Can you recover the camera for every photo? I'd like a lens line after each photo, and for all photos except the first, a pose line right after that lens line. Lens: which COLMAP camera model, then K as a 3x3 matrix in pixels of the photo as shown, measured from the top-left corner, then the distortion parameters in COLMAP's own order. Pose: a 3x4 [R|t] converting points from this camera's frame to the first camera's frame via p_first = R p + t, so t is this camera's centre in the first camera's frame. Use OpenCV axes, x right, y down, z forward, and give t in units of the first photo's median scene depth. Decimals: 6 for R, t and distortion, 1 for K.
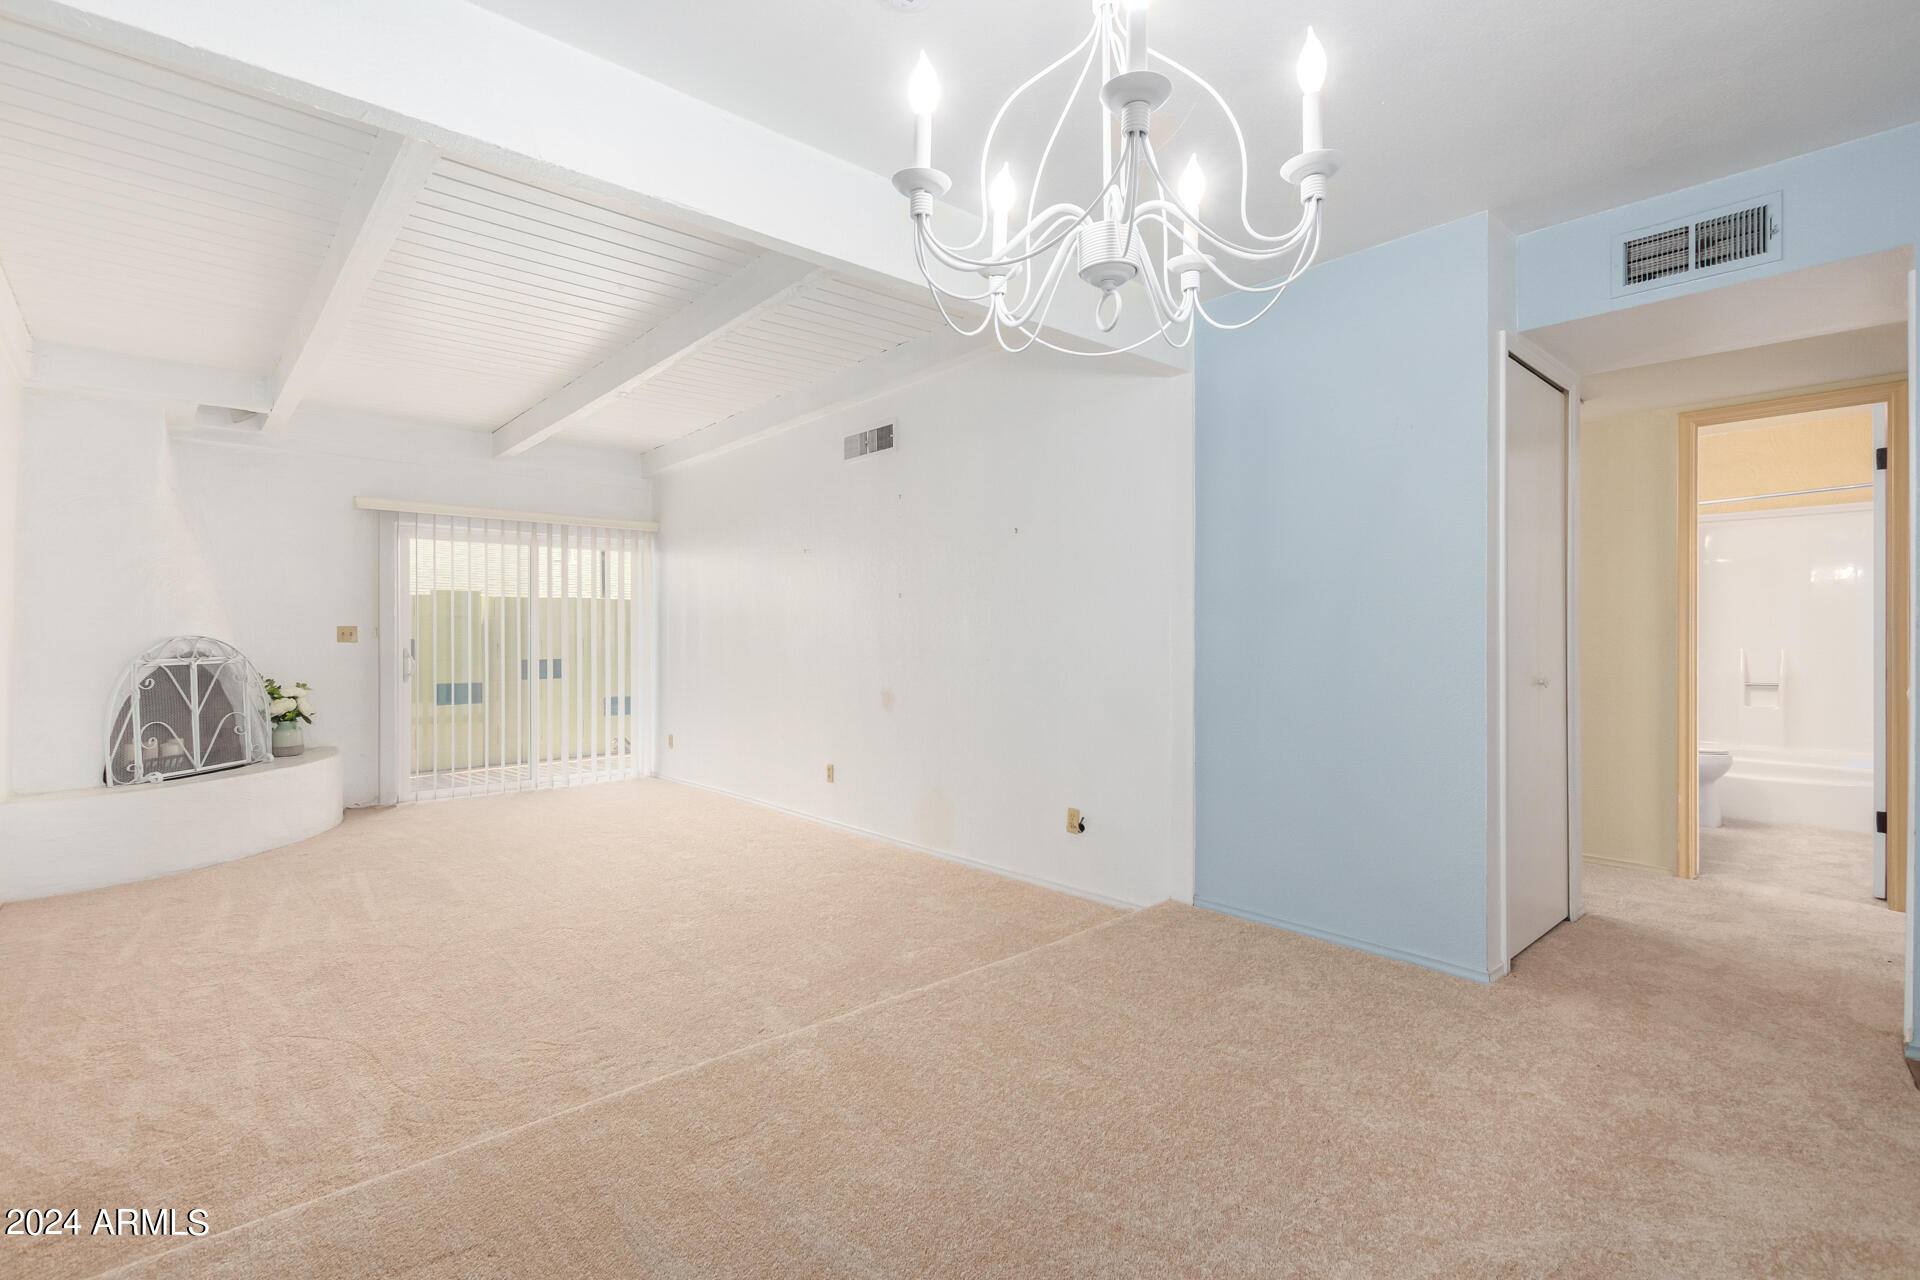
lens RADIAL K [[875.9, 0, 960.0], [0, 875.9, 640.0], [0, 0, 1]] dist [0.003798, -0.000412]
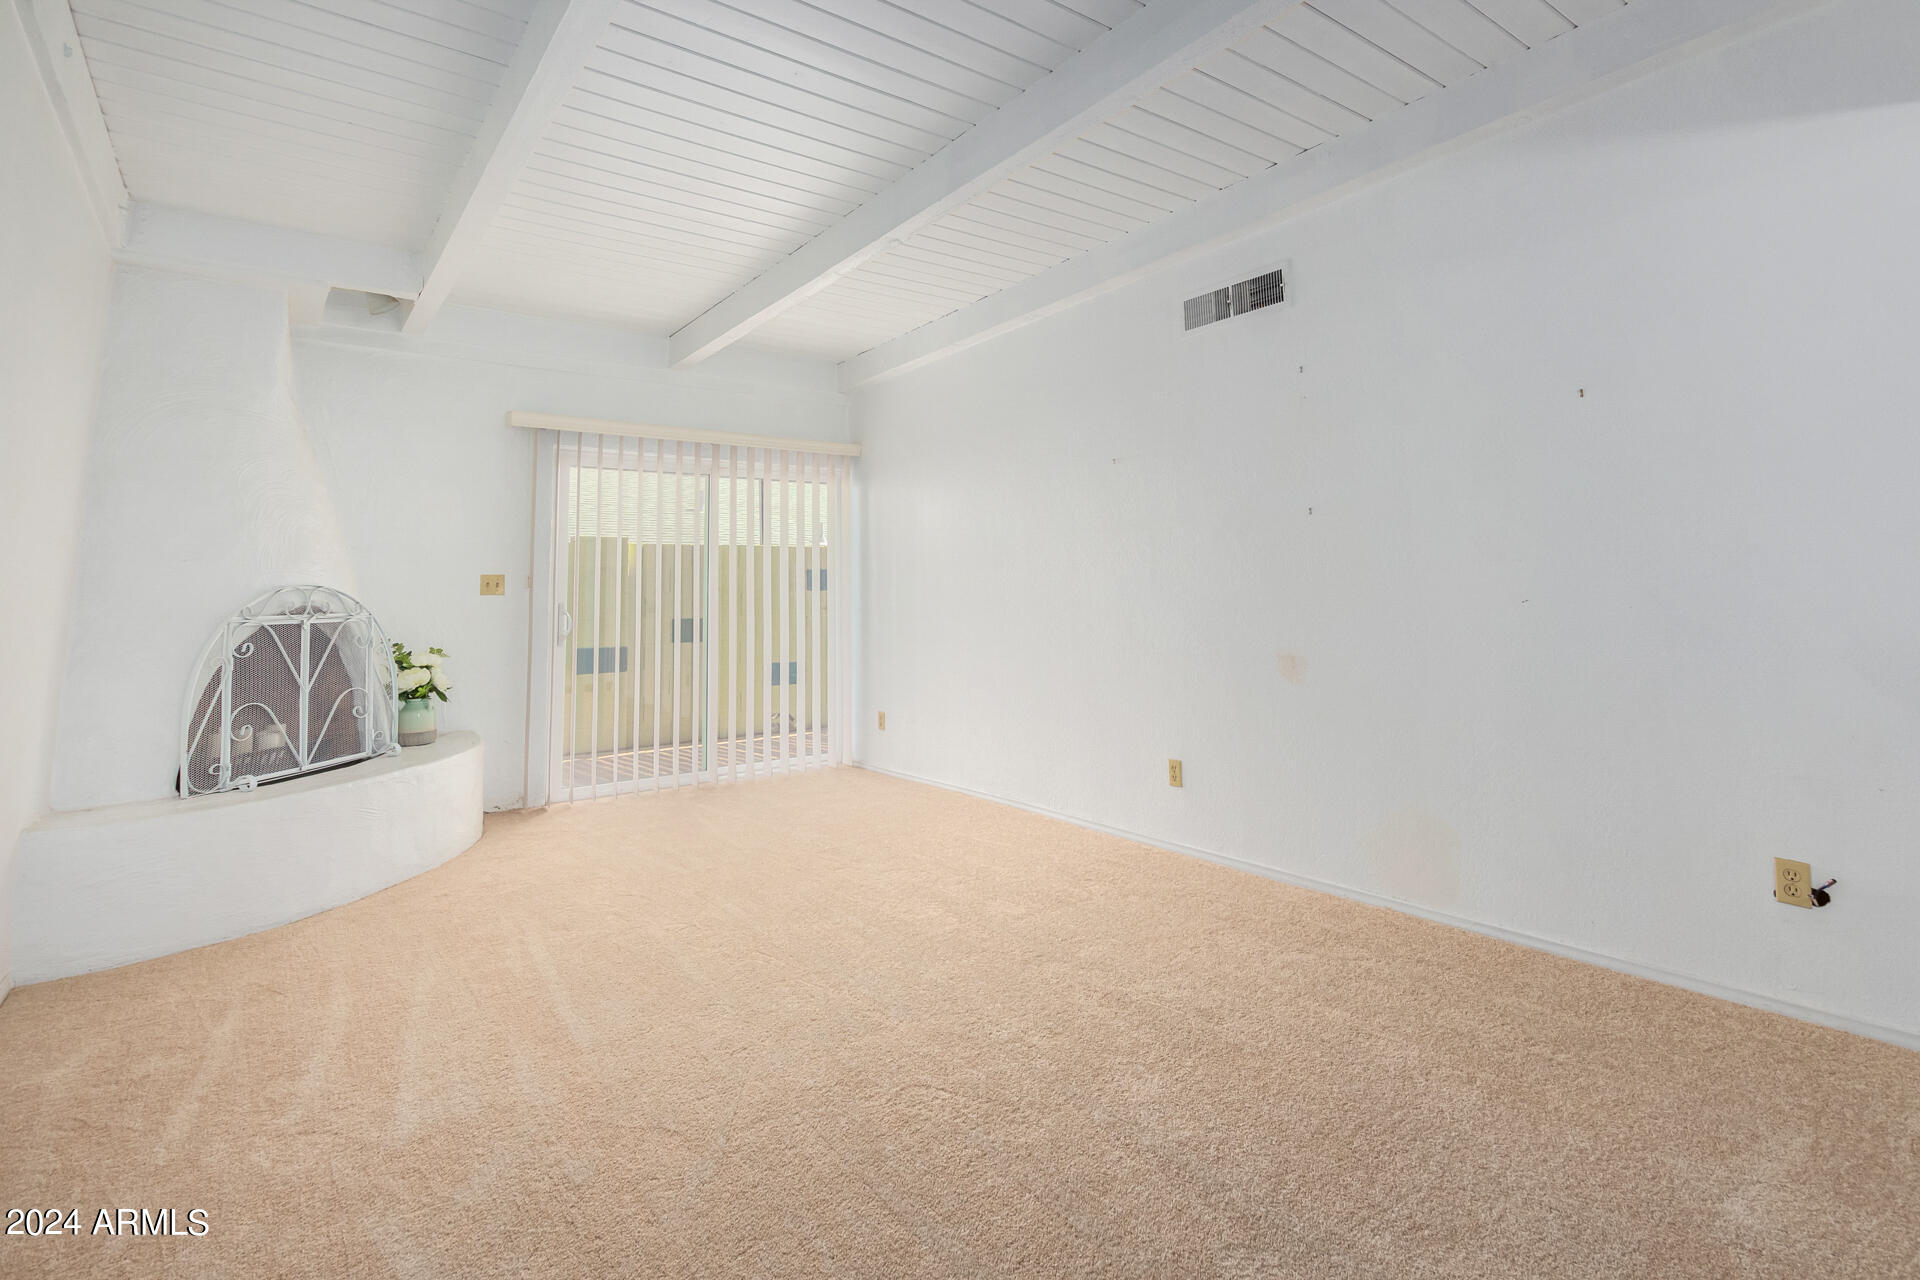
lens RADIAL K [[922.6, 0, 1016.3], [0, 922.6, 520.5], [0, 0, 1]] dist [0.009333, 0.000822]
pose [[0.998290, -0.014341, -0.056676, -0.211748], [0.009459, 0.996294, -0.085486, 0.012984], [0.057691, 0.084804, 0.994726, 0.229624]]
